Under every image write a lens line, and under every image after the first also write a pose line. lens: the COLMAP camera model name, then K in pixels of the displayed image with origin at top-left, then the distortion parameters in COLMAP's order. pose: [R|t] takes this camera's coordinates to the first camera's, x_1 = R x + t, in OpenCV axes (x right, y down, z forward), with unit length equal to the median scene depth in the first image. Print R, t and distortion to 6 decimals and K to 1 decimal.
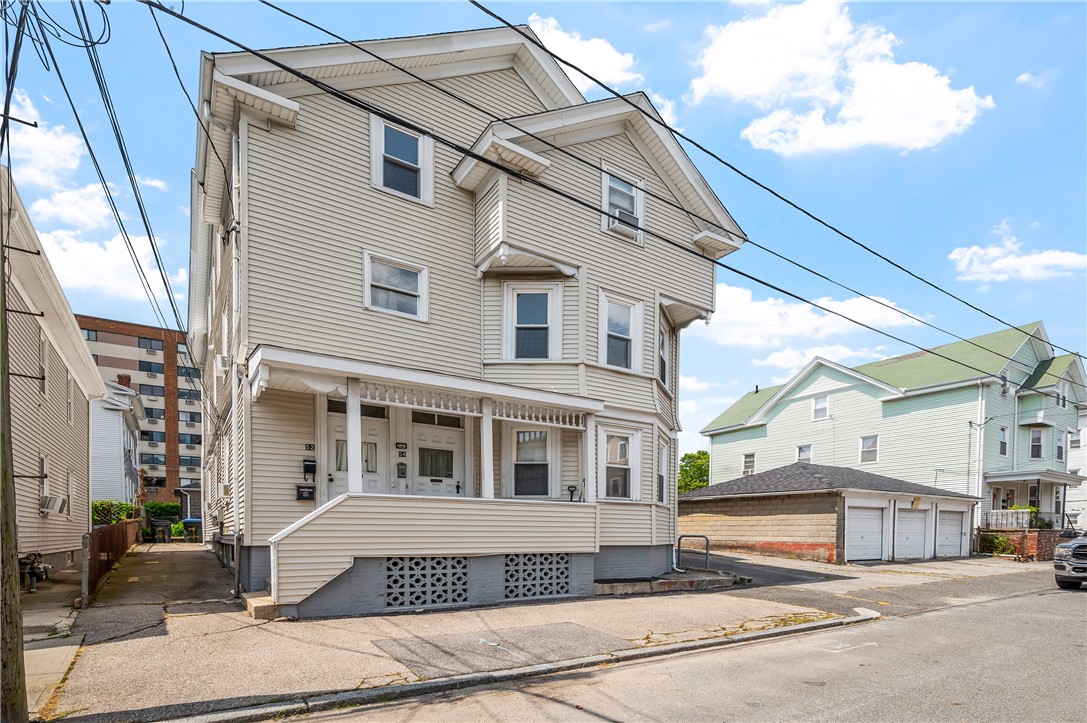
lens RADIAL K [[474.3, 0, 532.4], [0, 474.3, 372.9], [0, 0, 1]] dist [0.002034, -0.000562]
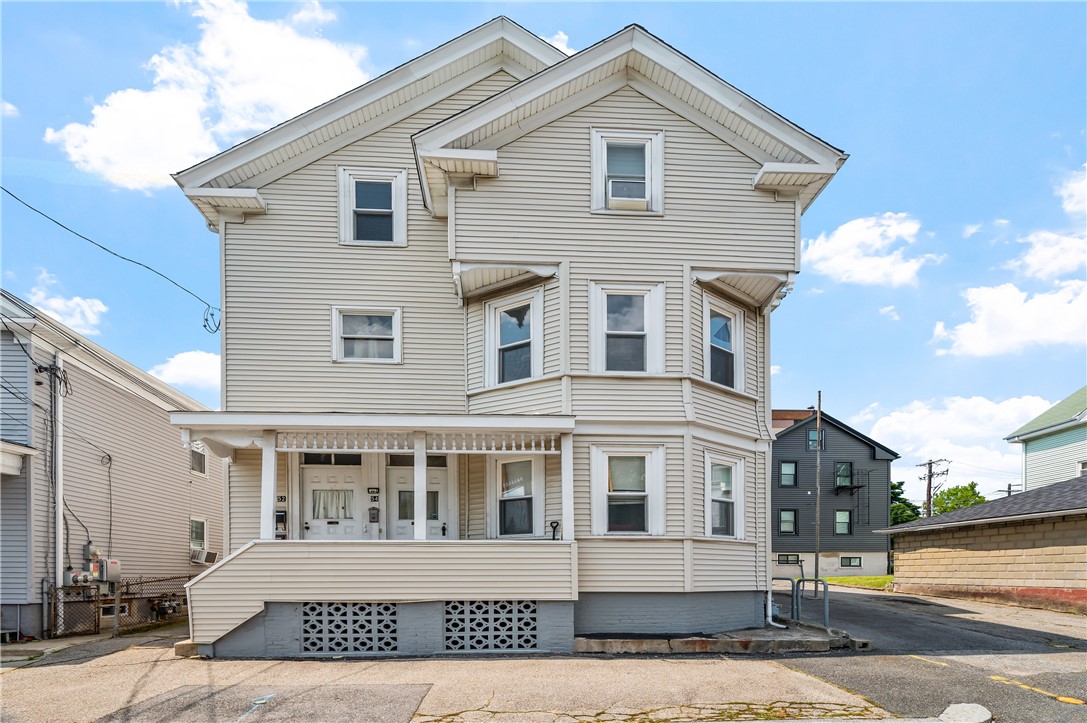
lens RADIAL K [[474.3, 0, 556.4], [0, 474.3, 426.9], [0, 0, 1]] dist [0.002034, -0.000562]
pose [[0.890870, -0.139550, -0.432291, 0.467740], [0.149379, 0.988715, -0.011331, 0.081691], [0.428994, -0.054481, 0.901663, 0.247921]]
